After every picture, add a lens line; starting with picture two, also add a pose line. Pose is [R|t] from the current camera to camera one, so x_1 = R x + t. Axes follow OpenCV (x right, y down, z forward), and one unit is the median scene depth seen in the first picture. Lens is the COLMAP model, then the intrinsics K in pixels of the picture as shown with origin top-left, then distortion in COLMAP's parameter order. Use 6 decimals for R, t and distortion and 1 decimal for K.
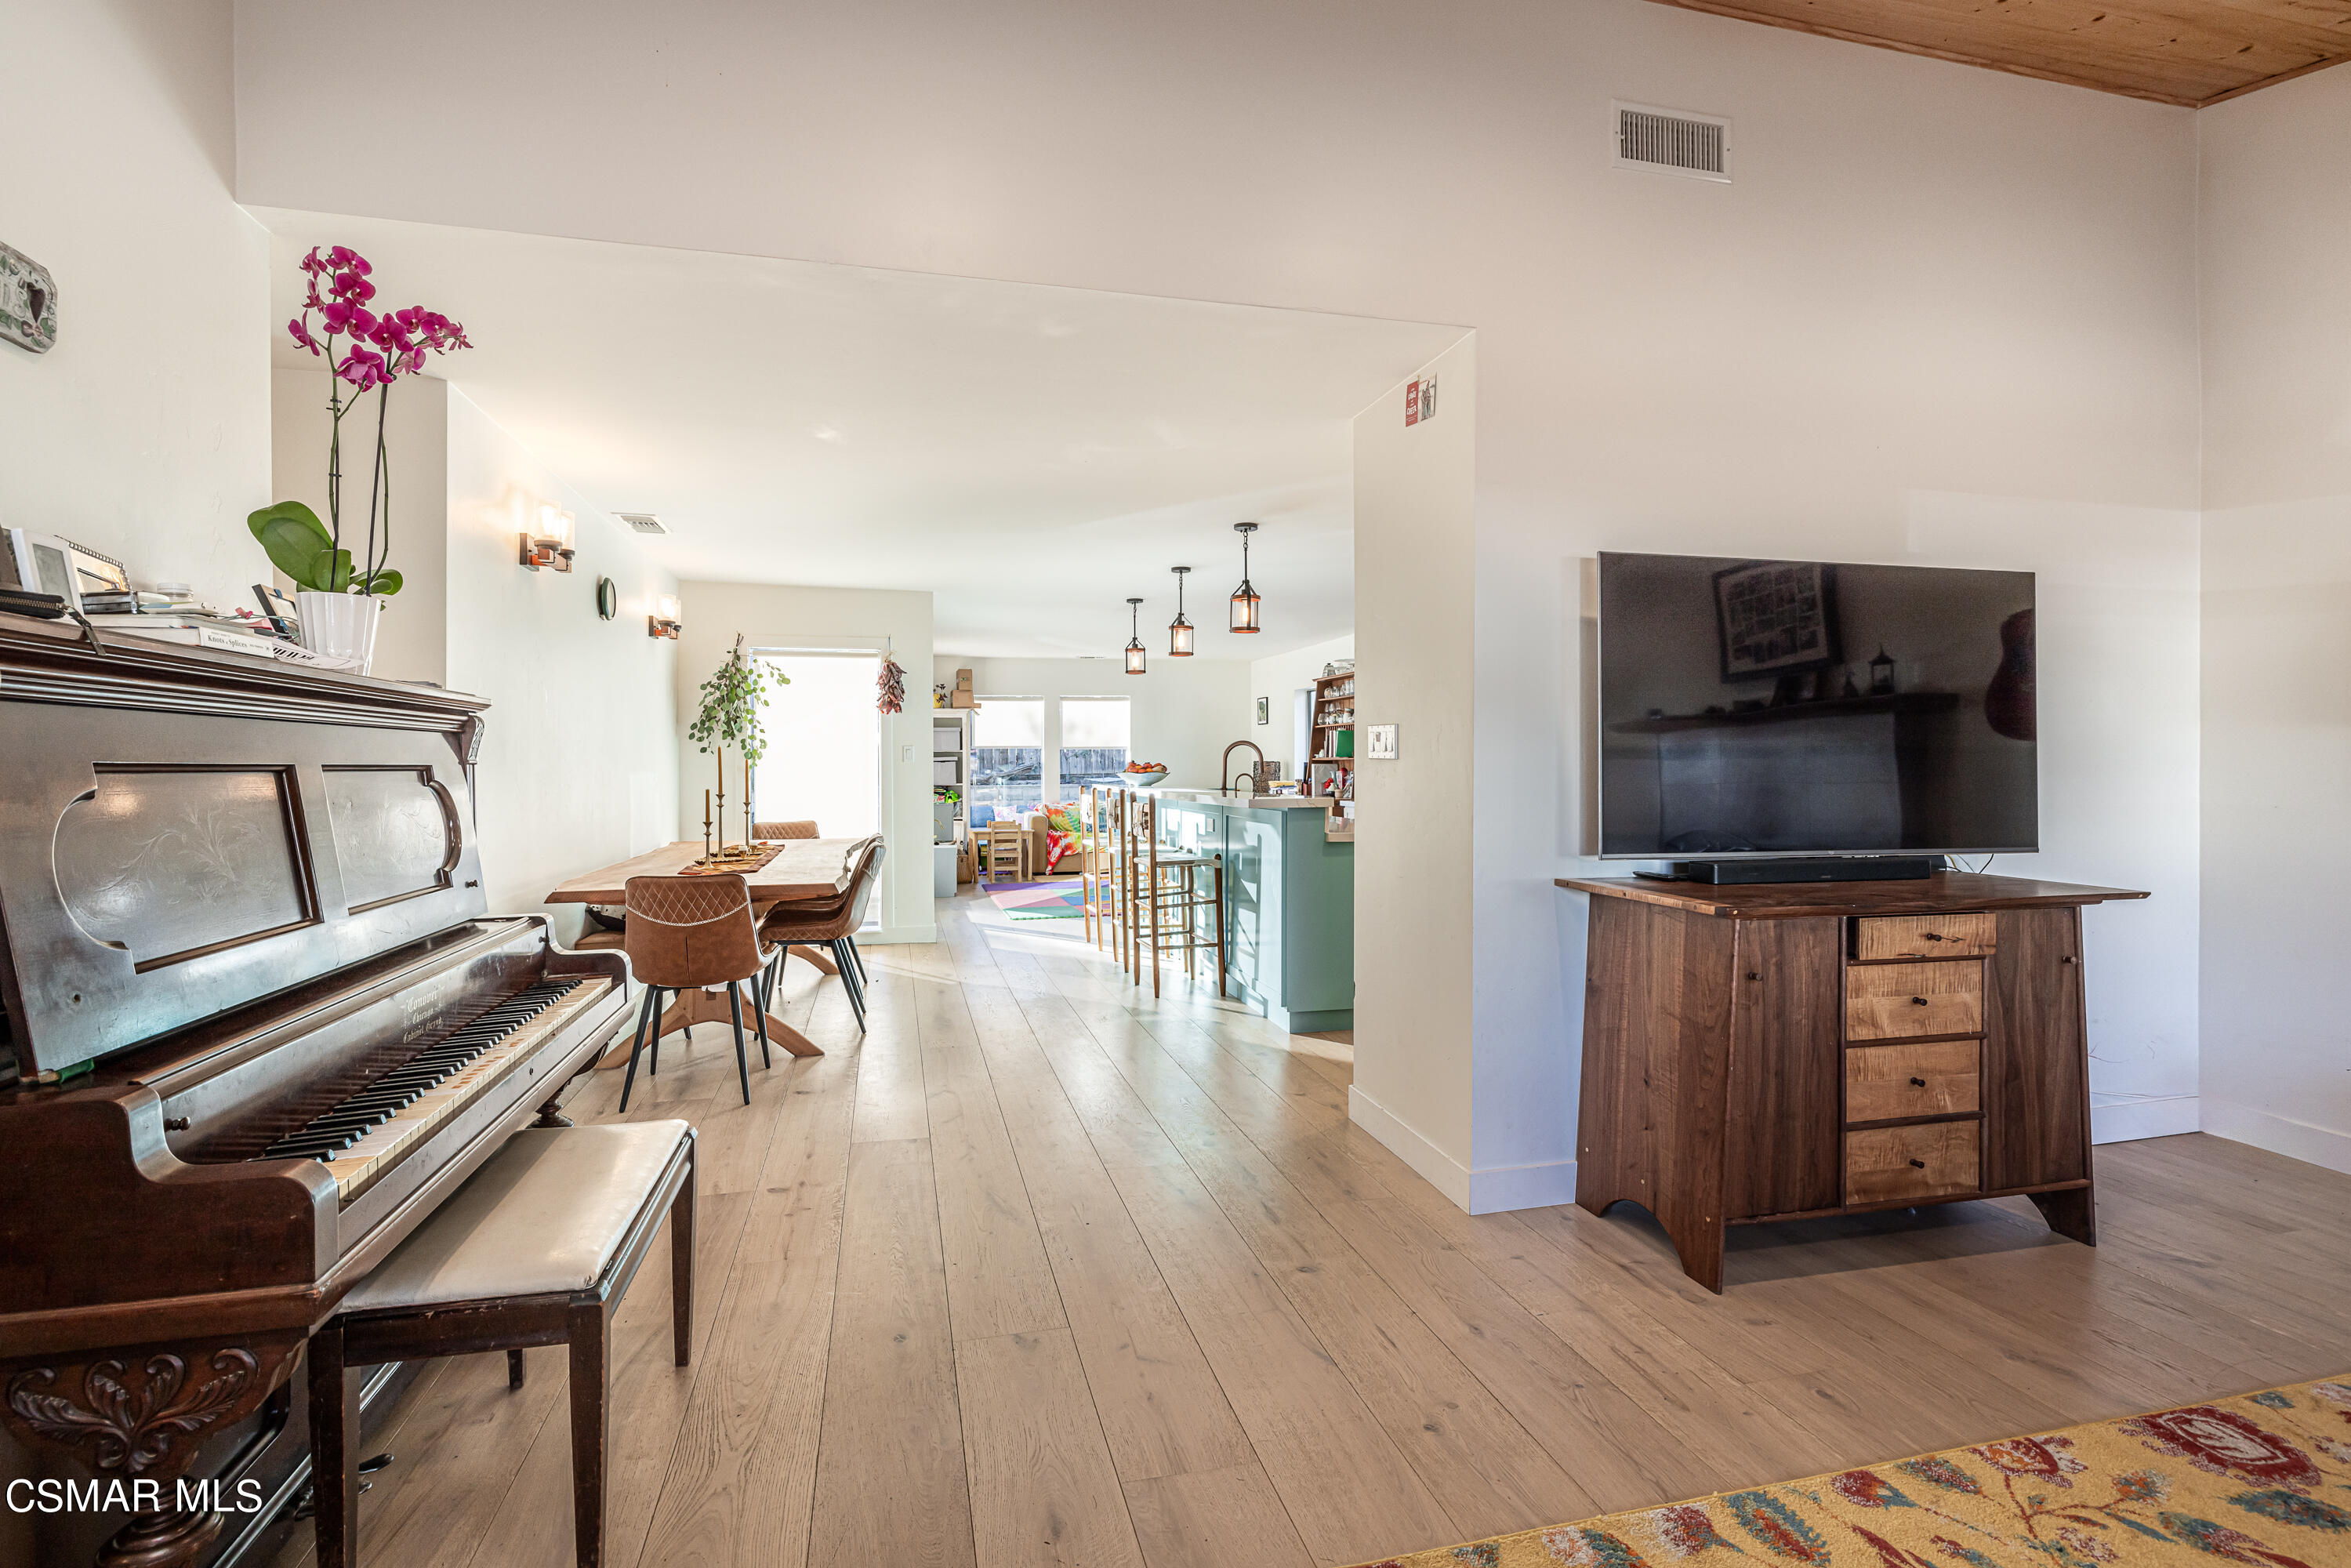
lens RADIAL K [[1068.1, 0, 1130.6], [0, 1068.1, 766.7], [0, 0, 1]] dist [-0.001237, -0.000274]
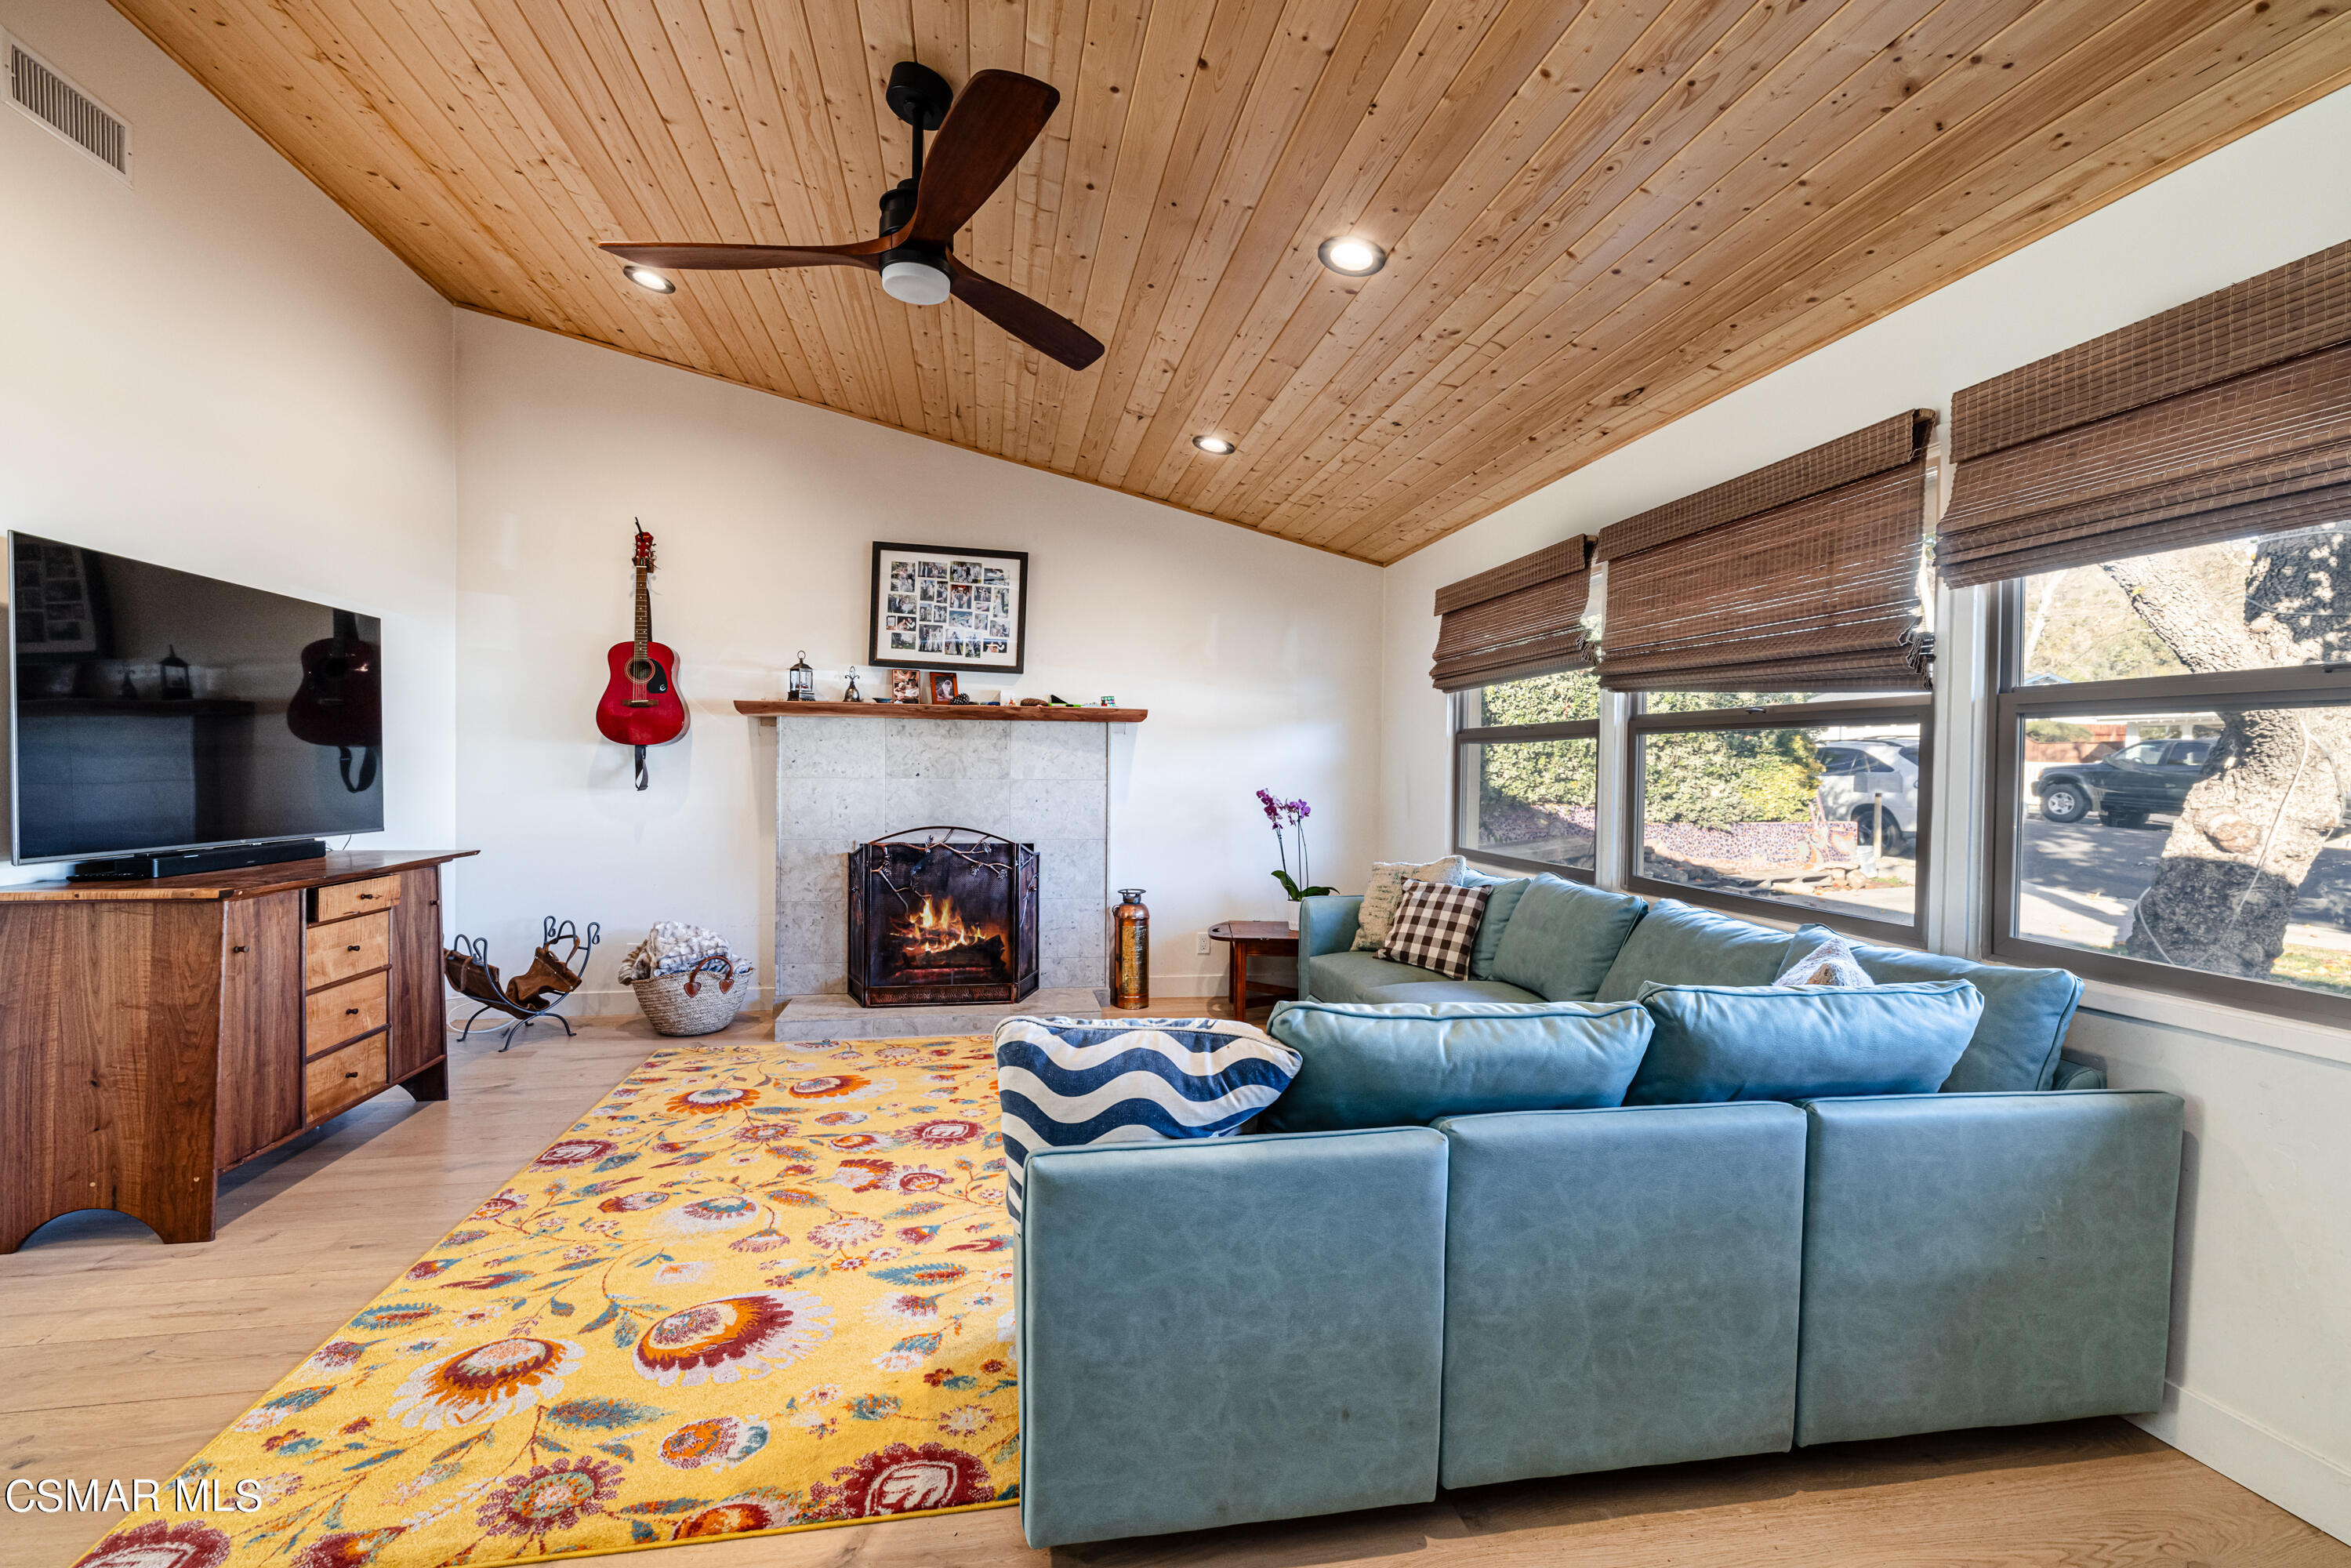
lens RADIAL K [[1004.3, 0, 1175.5], [0, 1004.3, 784.0], [0, 0, 1]] dist [0.000650, 0.000307]
pose [[0.045504, -0.013818, 0.998869, -0.427877], [-0.005741, 0.999884, 0.014093, -0.000957], [-0.998948, -0.006375, 0.045419, -0.043811]]
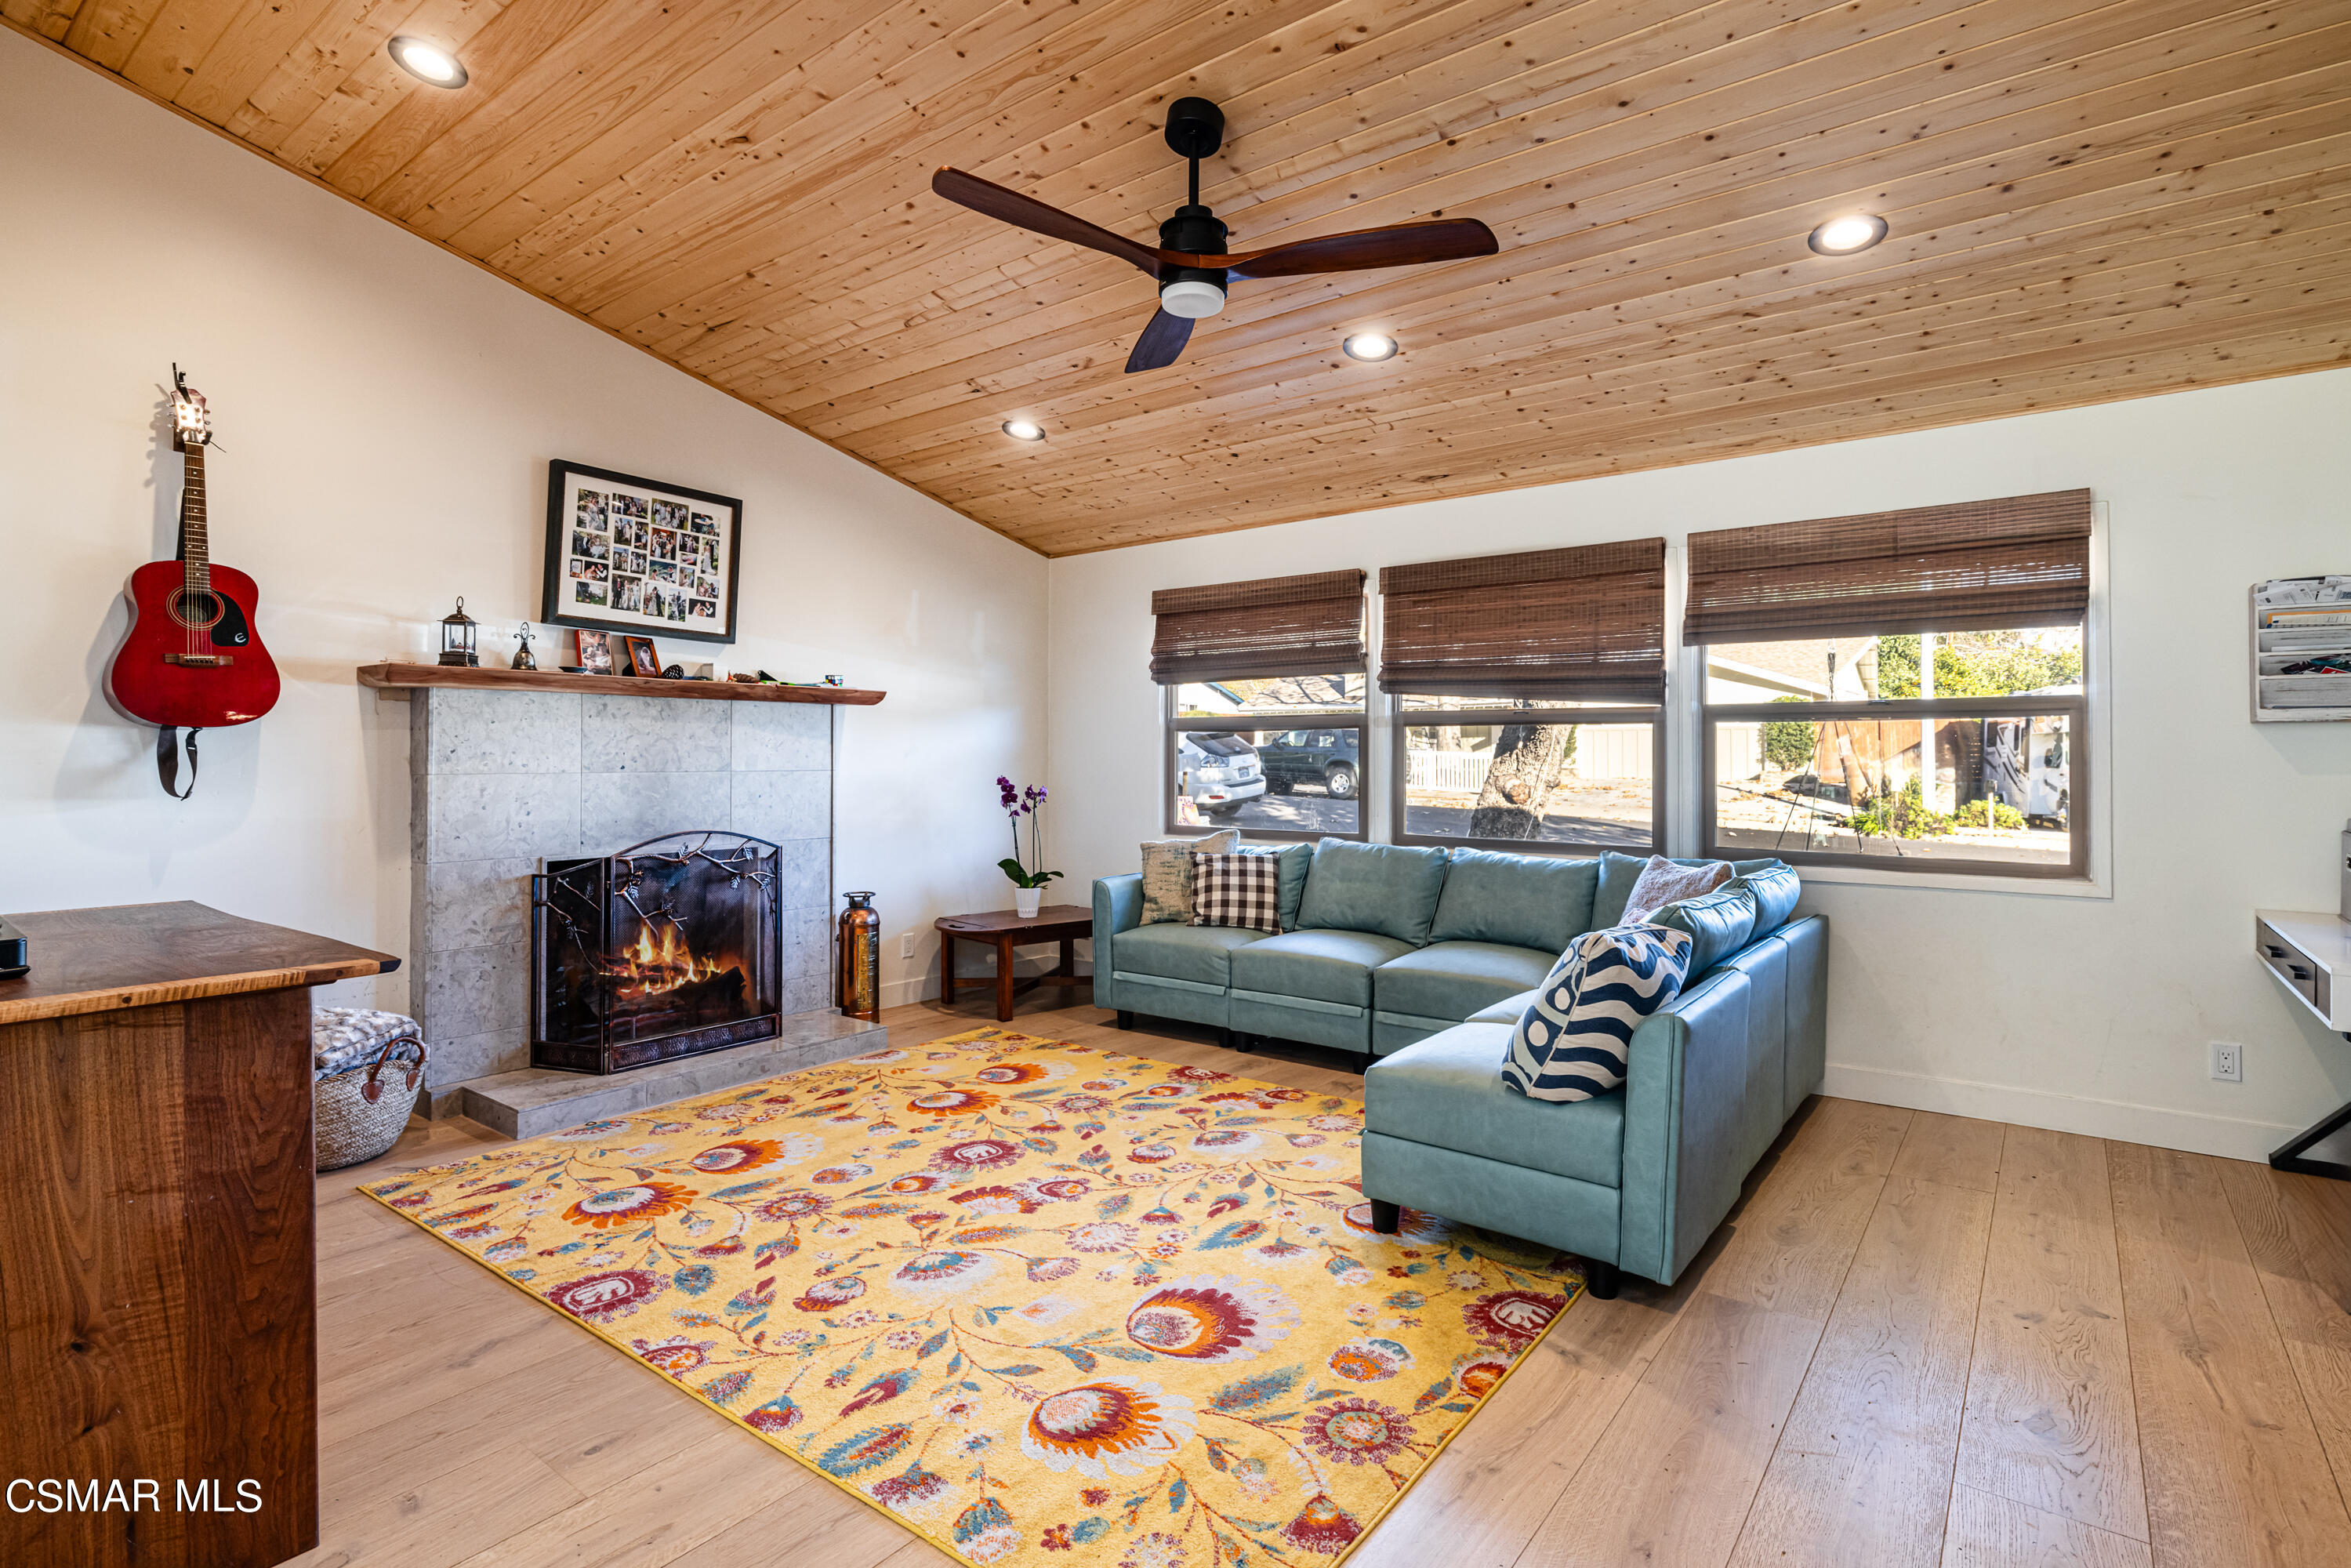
lens RADIAL K [[1135.4, 0, 1157.6], [0, 1135.4, 742.4], [0, 0, 1]] dist [-0.004289, 0.000233]
pose [[-0.630280, 0.012041, 0.776275, -0.336006], [0.005020, 0.999922, -0.011434, -0.002898], [-0.776352, -0.003310, -0.630291, 1.007926]]
